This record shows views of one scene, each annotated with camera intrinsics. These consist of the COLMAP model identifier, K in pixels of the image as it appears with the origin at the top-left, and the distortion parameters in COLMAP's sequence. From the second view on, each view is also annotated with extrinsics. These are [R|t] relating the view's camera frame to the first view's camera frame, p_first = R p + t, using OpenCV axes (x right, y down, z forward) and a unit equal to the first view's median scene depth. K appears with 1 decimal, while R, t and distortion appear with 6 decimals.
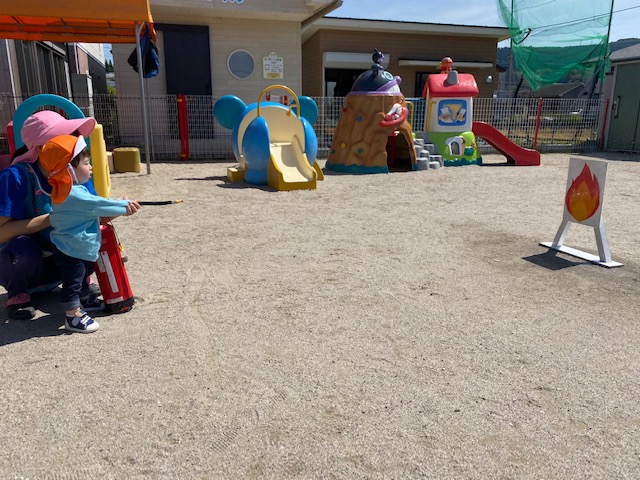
lens RADIAL K [[510.0, 0, 318.4], [0, 510.0, 238.4], [0, 0, 1]] dist [0.026019, -0.035070]
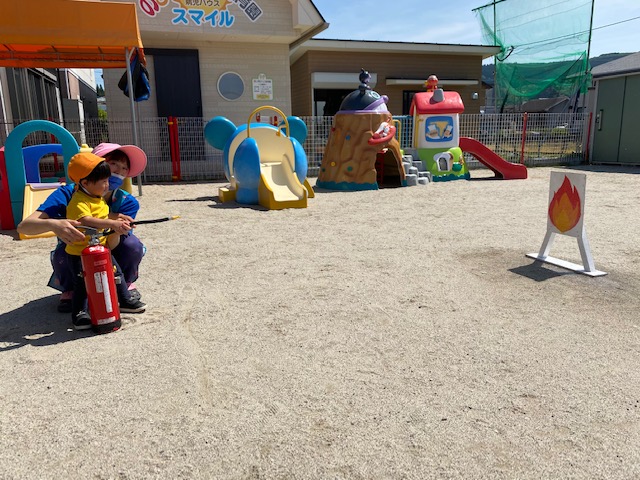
lens RADIAL K [[510.0, 0, 319.6], [0, 510.0, 237.2], [0, 0, 1]] dist [0.026019, -0.035070]
pose [[0.999598, -0.024489, 0.014262, 0.007210], [0.025006, 0.998991, -0.037308, 0.002055], [-0.013334, 0.037650, 0.999202, -0.012898]]
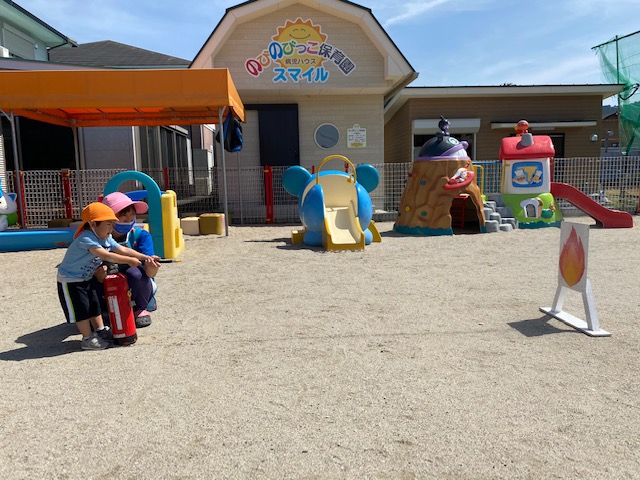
lens RADIAL K [[510.0, 0, 322.1], [0, 510.0, 243.3], [0, 0, 1]] dist [0.026019, -0.035070]
pose [[0.970250, 0.005405, -0.242043, 0.241248], [-0.032209, 0.993745, -0.106924, 0.003252], [0.239951, 0.111539, 0.964356, -0.042382]]
